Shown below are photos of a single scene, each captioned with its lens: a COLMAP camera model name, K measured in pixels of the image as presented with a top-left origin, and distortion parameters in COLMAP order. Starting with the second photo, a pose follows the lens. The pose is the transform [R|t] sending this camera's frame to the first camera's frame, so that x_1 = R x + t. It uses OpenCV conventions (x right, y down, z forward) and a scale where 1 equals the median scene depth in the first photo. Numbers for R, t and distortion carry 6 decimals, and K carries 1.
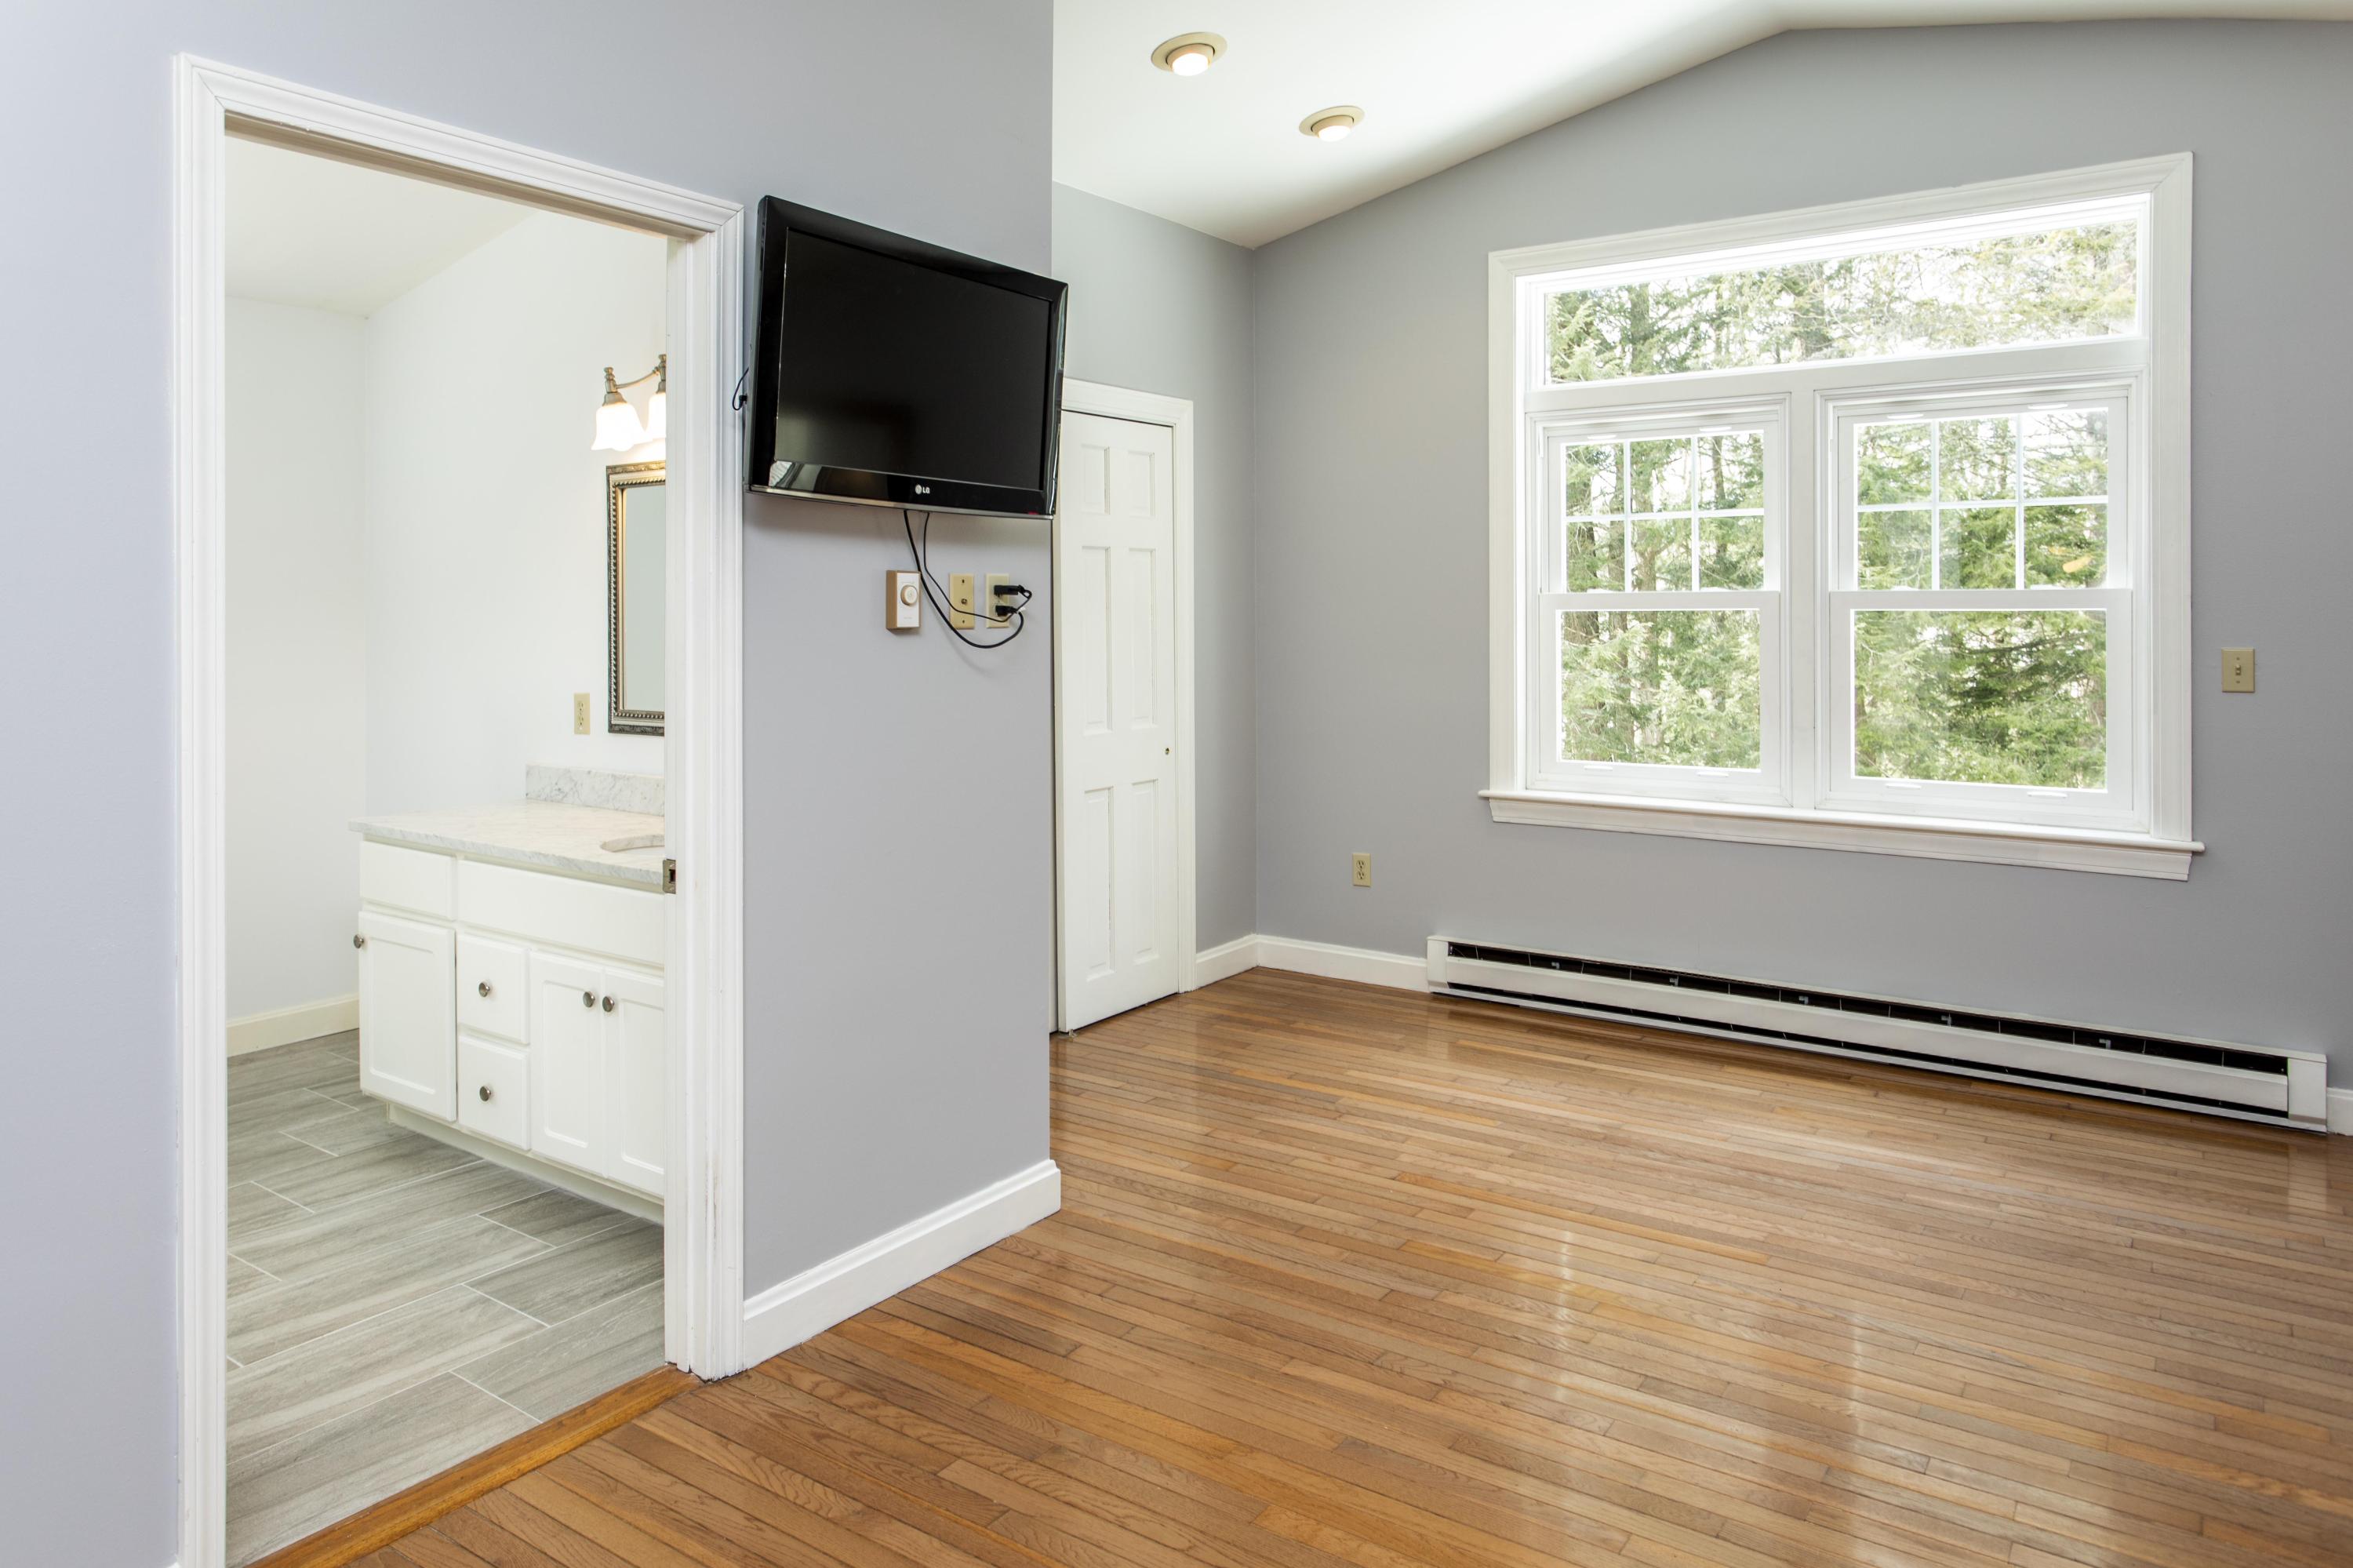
lens RADIAL K [[1537.7, 0, 1181.3], [0, 1537.7, 579.6], [0, 0, 1]] dist [-0.005896, 0.005175]
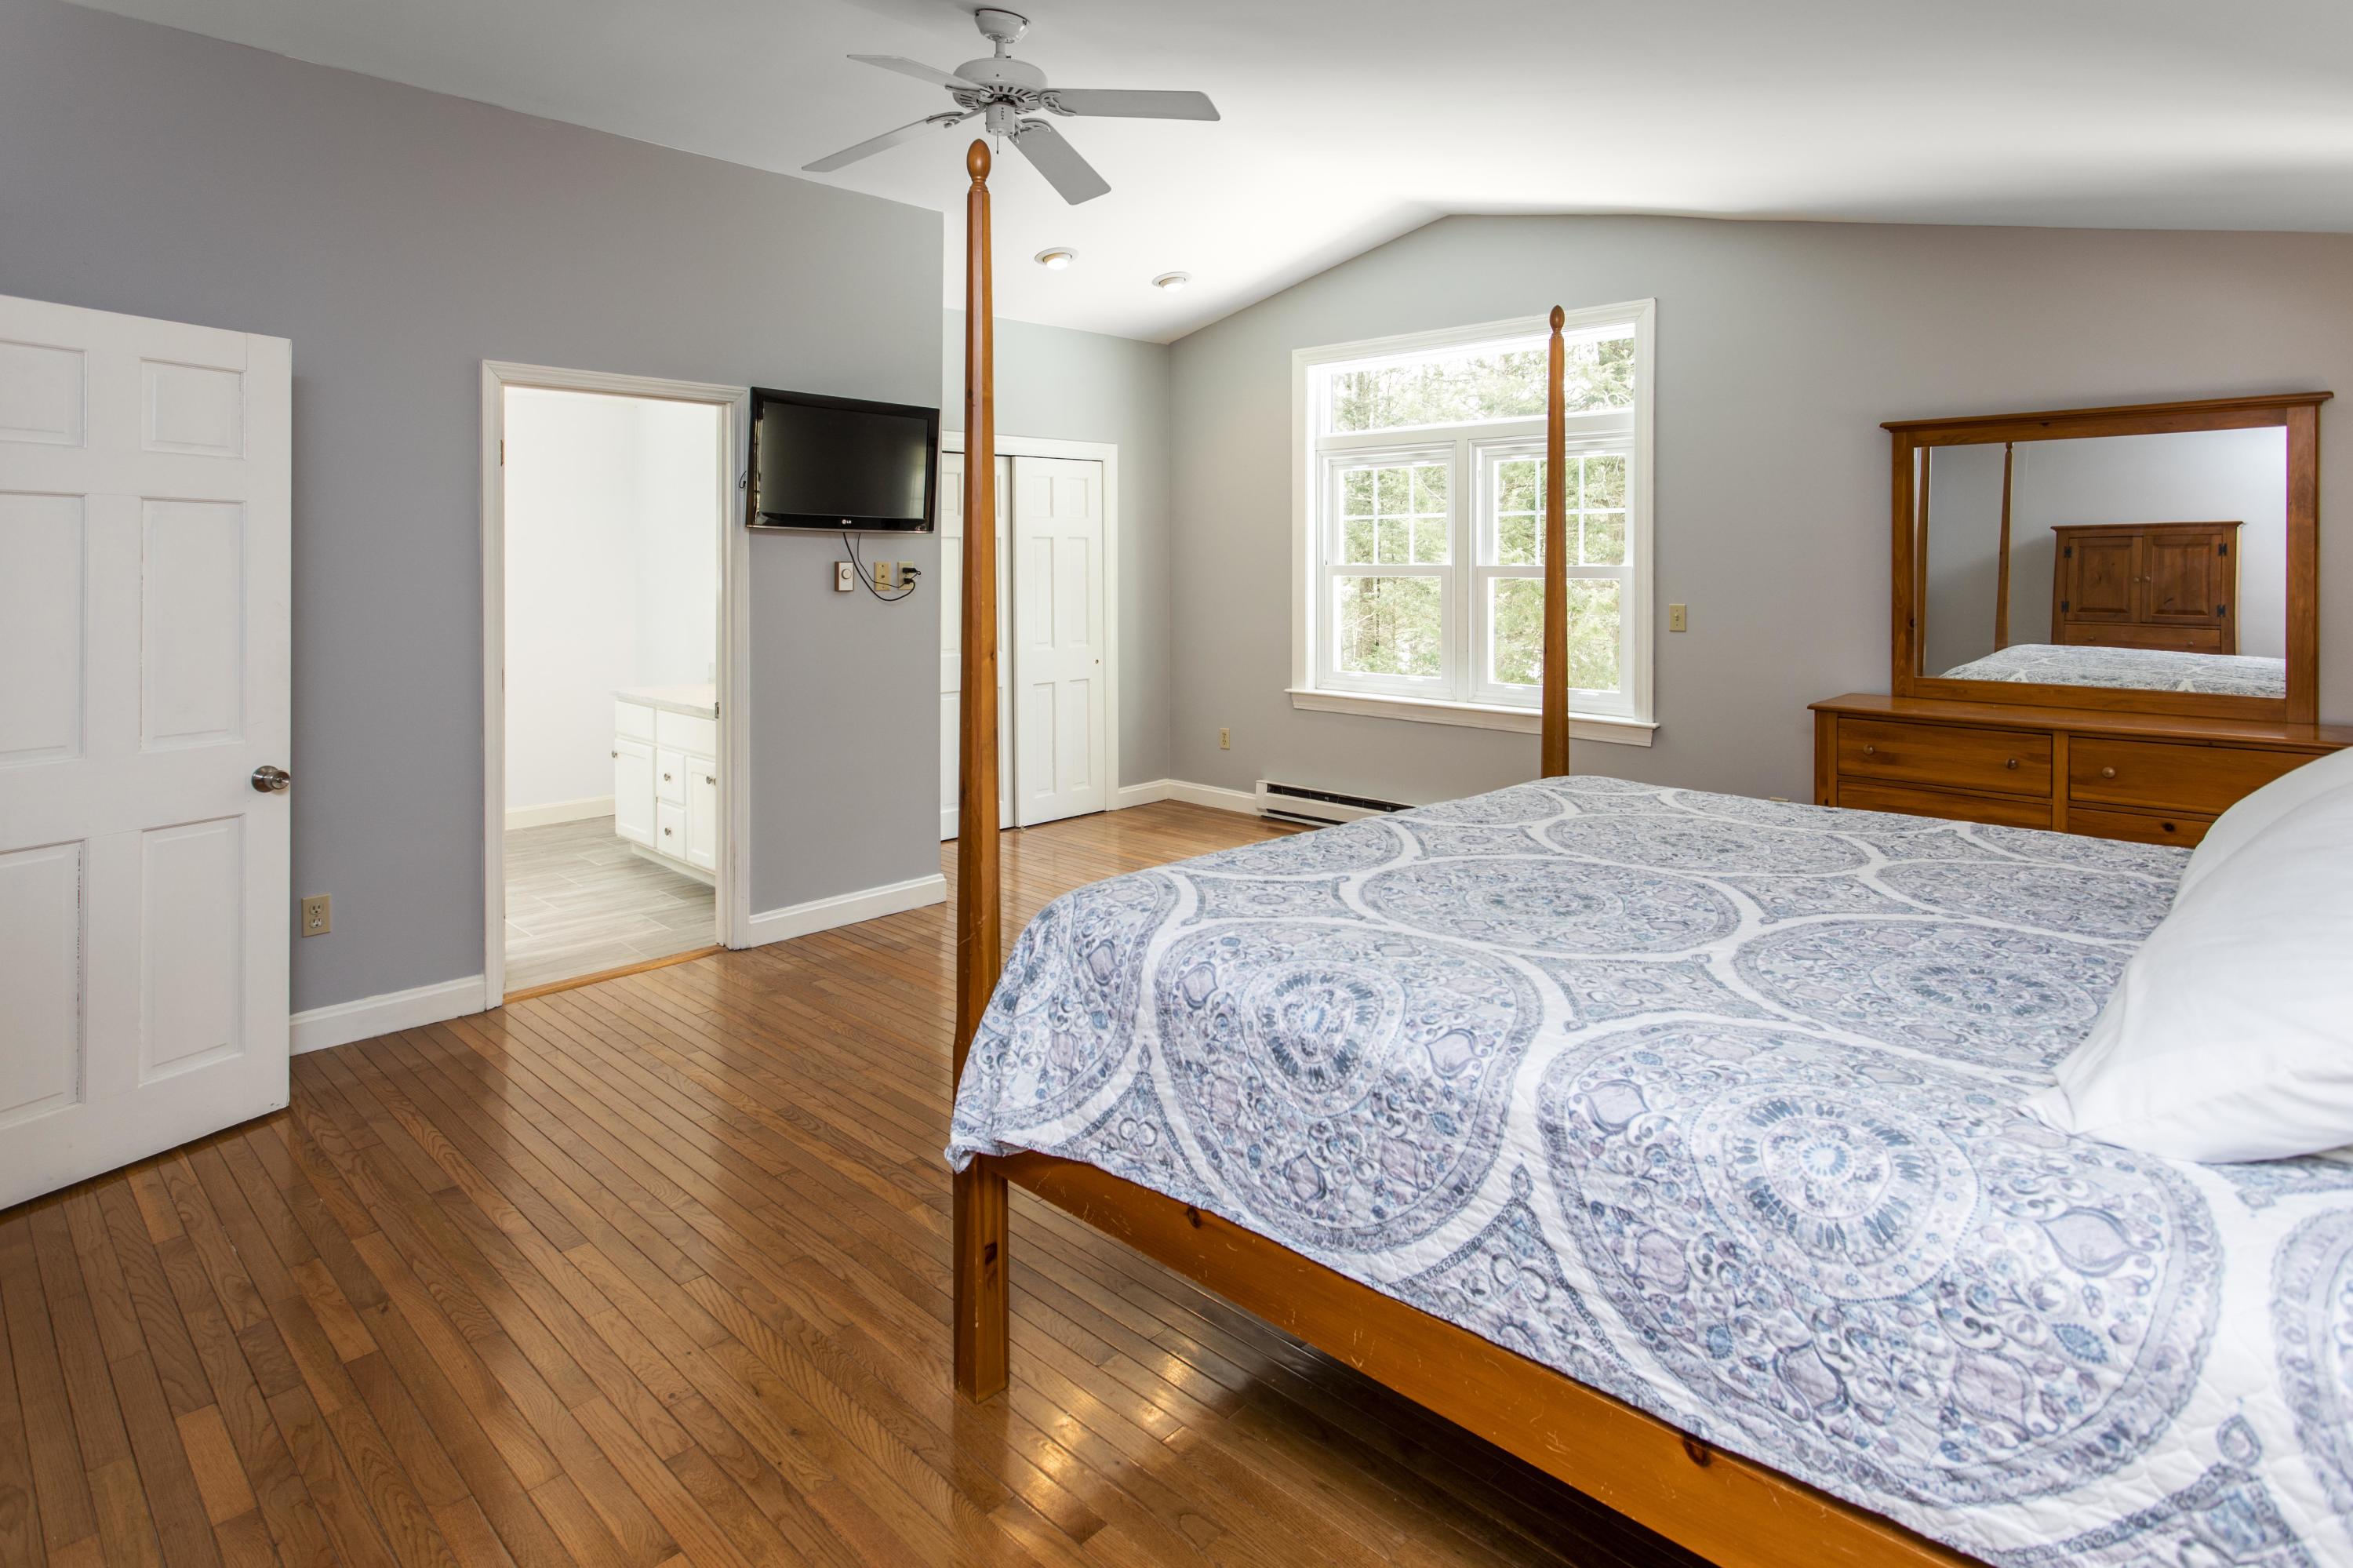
lens RADIAL K [[1265.0, 0, 1175.2], [0, 1265.0, 550.4], [0, 0, 1]] dist [0.003103, 0.001097]
pose [[0.988174, 0.001304, -0.153329, 0.382915], [0.000756, 0.999910, 0.013376, -0.032638], [0.153333, -0.013334, 0.988085, -0.421658]]
